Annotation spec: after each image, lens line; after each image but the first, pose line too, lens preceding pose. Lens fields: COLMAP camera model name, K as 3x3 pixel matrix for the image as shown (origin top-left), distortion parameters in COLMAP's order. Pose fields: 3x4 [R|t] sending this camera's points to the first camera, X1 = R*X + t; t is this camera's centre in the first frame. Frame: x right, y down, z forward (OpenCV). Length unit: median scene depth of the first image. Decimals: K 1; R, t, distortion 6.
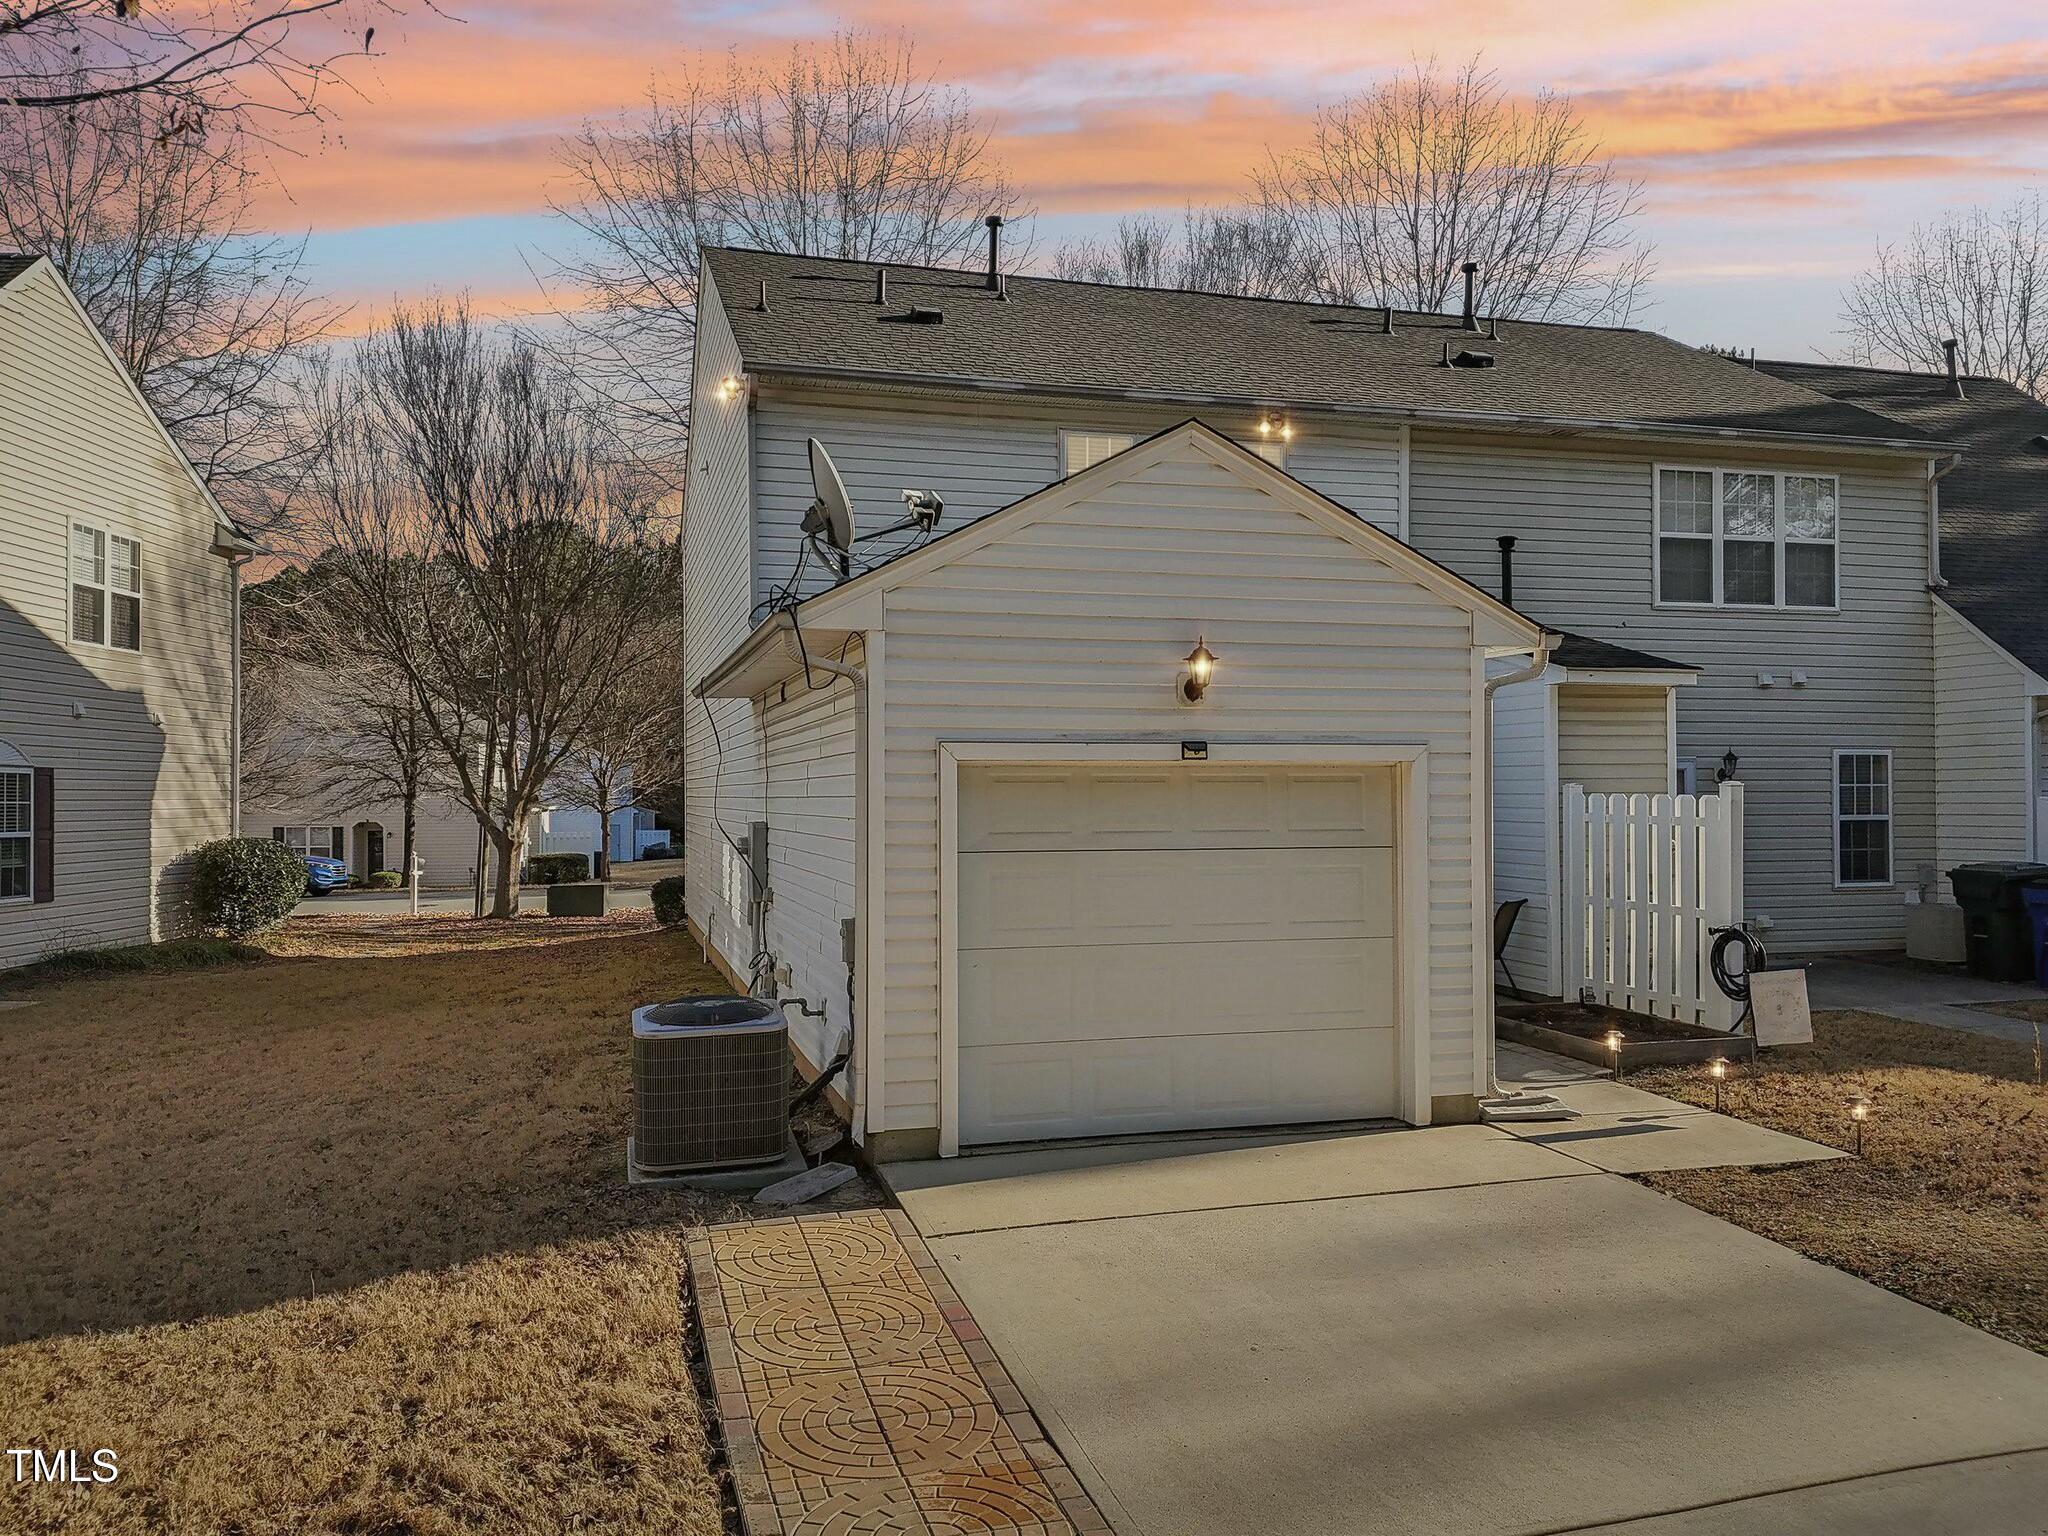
lens RADIAL K [[1528.4, 0, 1014.0], [0, 1528.4, 781.3], [0, 0, 1]] dist [0.066988, -0.061591]
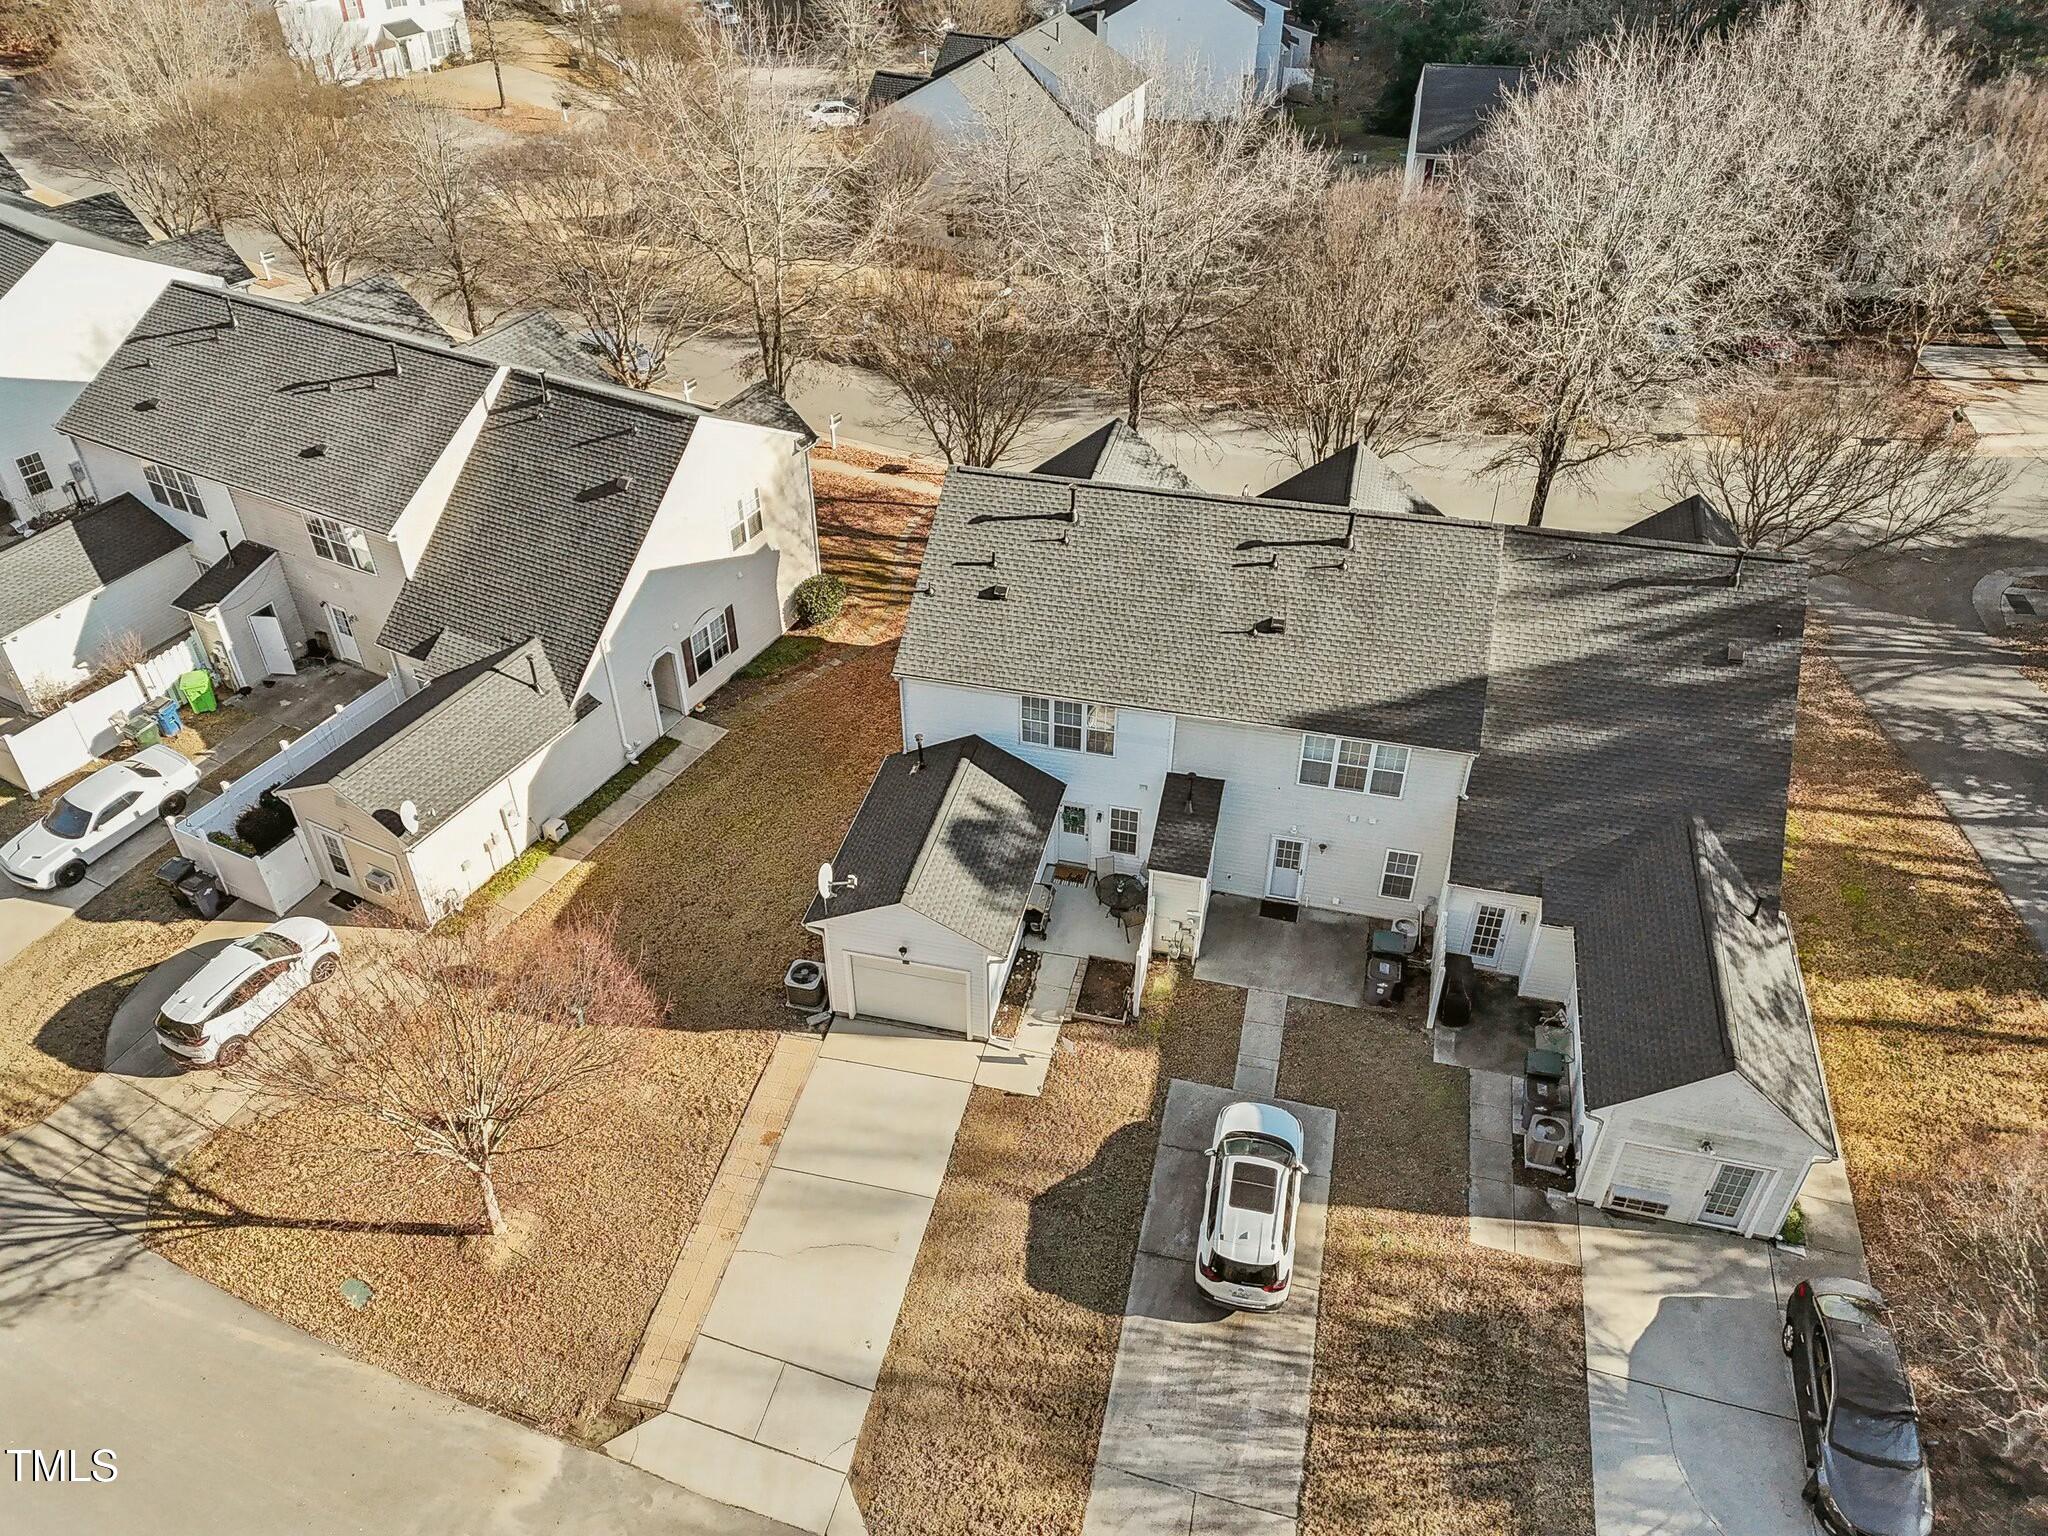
lens RADIAL K [[1528.4, 0, 1010.4], [0, 1528.4, 758.8], [0, 0, 1]] dist [0.066988, -0.061591]
pose [[0.868785, 0.302057, -0.392395, 1.028206], [0.009149, 0.782487, 0.622599, -1.701639], [0.495104, -0.544495, 0.677050, -0.737110]]
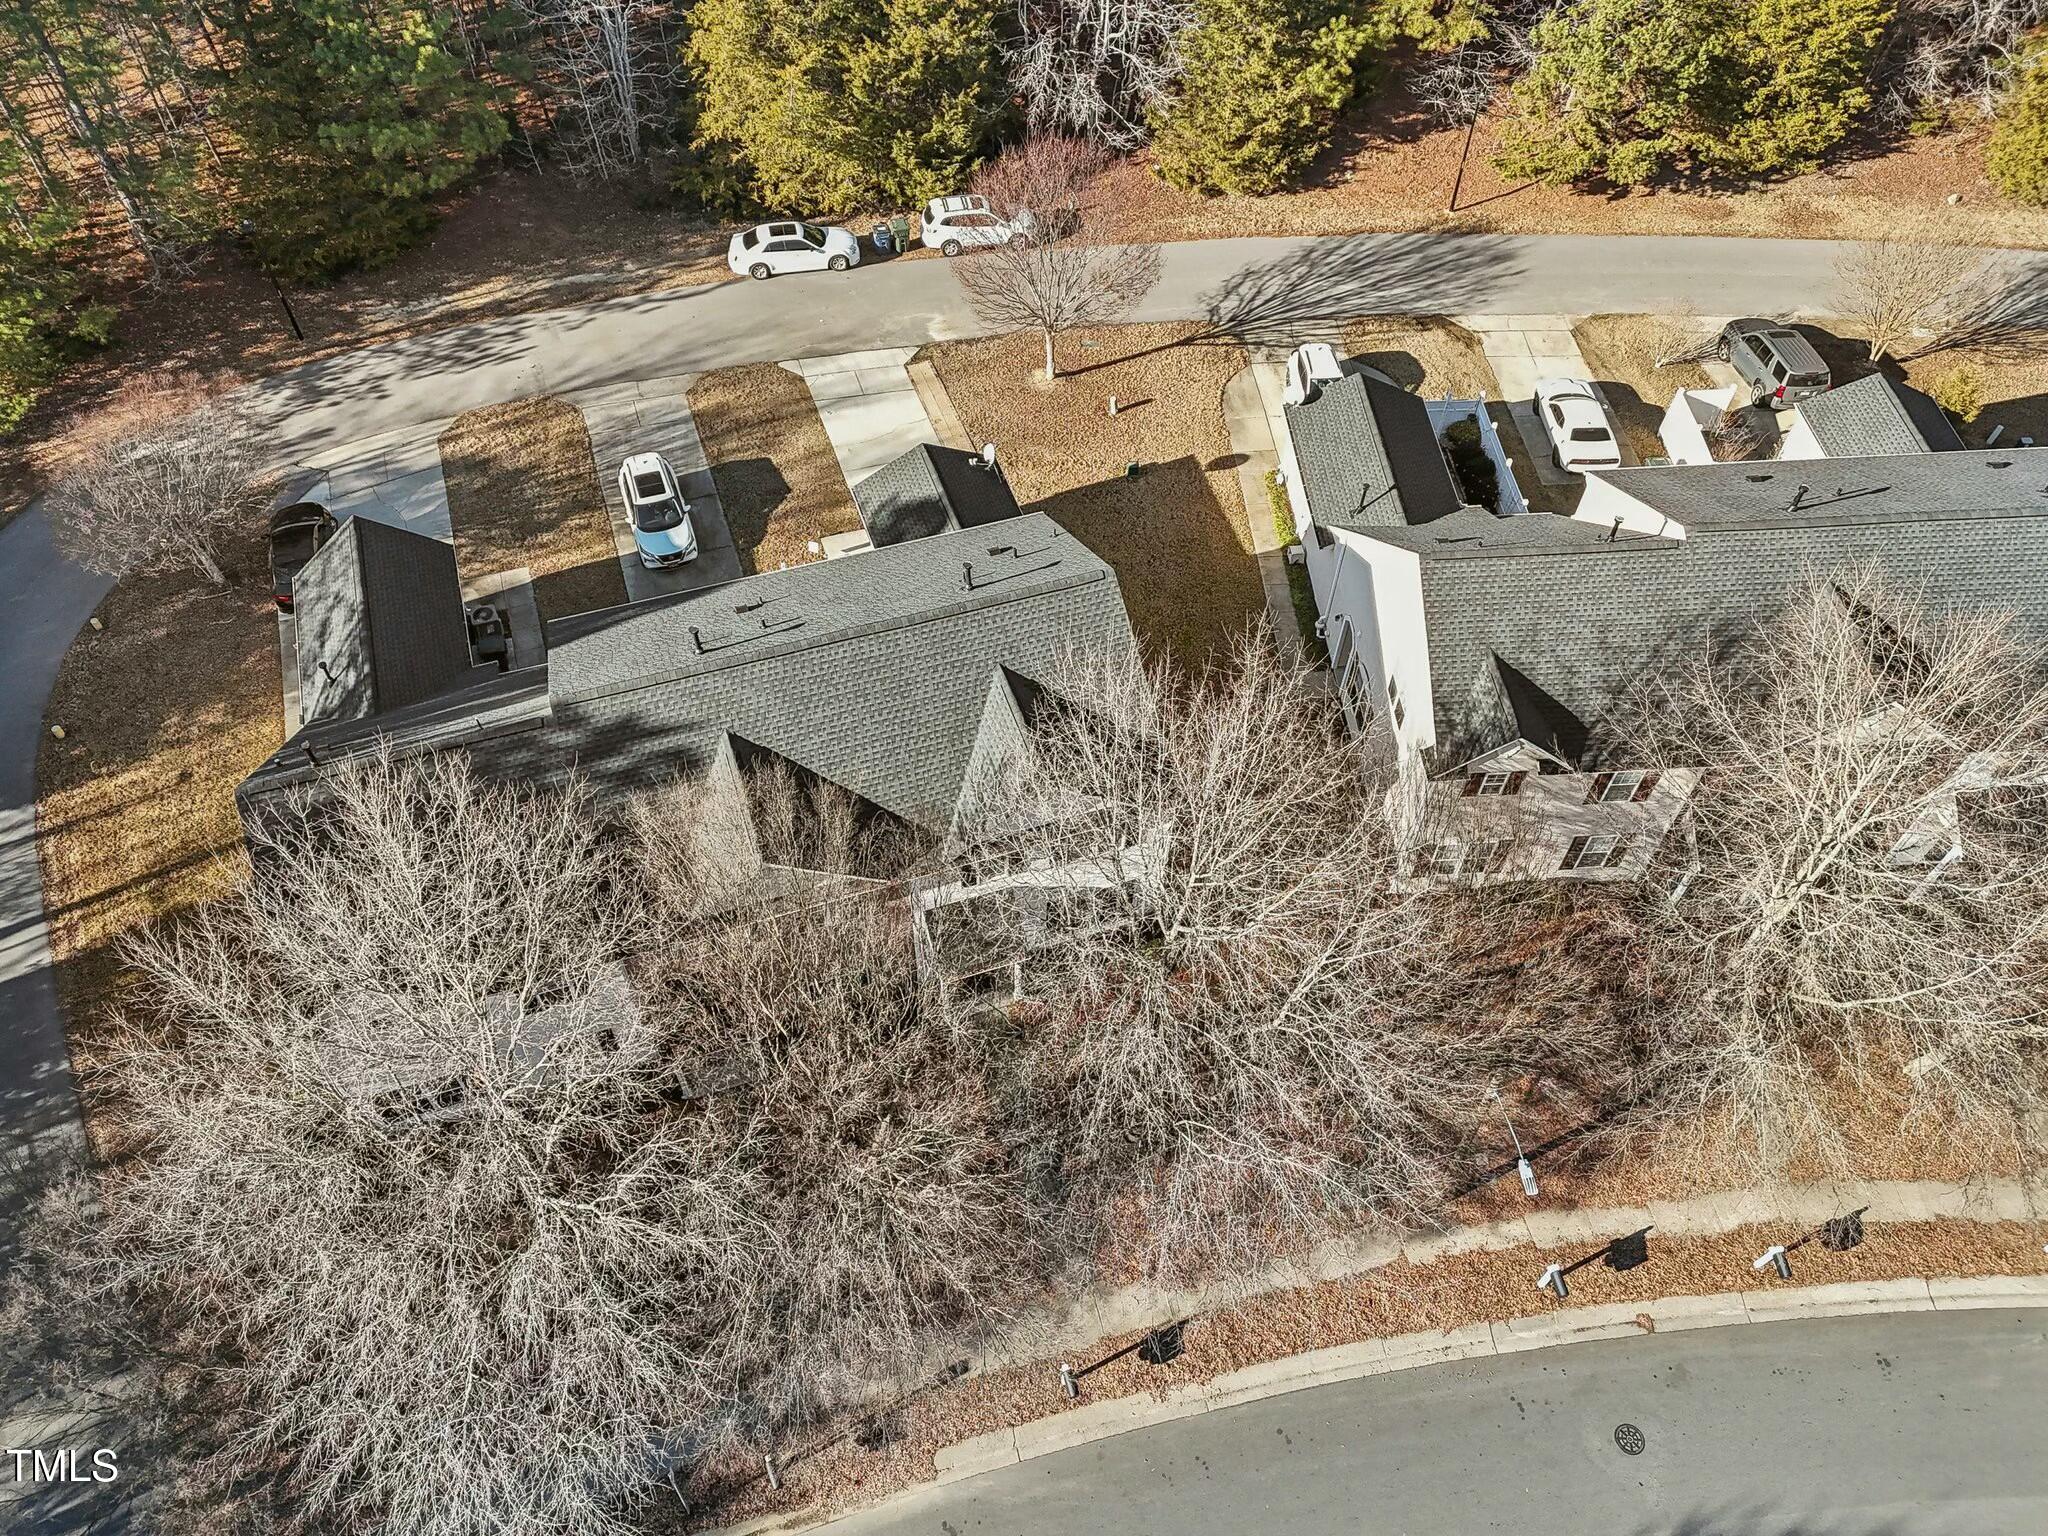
lens RADIAL K [[1528.4, 0, 1018.7], [0, 1528.4, 738.4], [0, 0, 1]] dist [0.066988, -0.061591]
pose [[-0.998998, 0.034287, -0.028750, -0.017801], [-0.001293, 0.620140, 0.784490, -2.287287], [0.044727, 0.783742, -0.619474, 3.075610]]
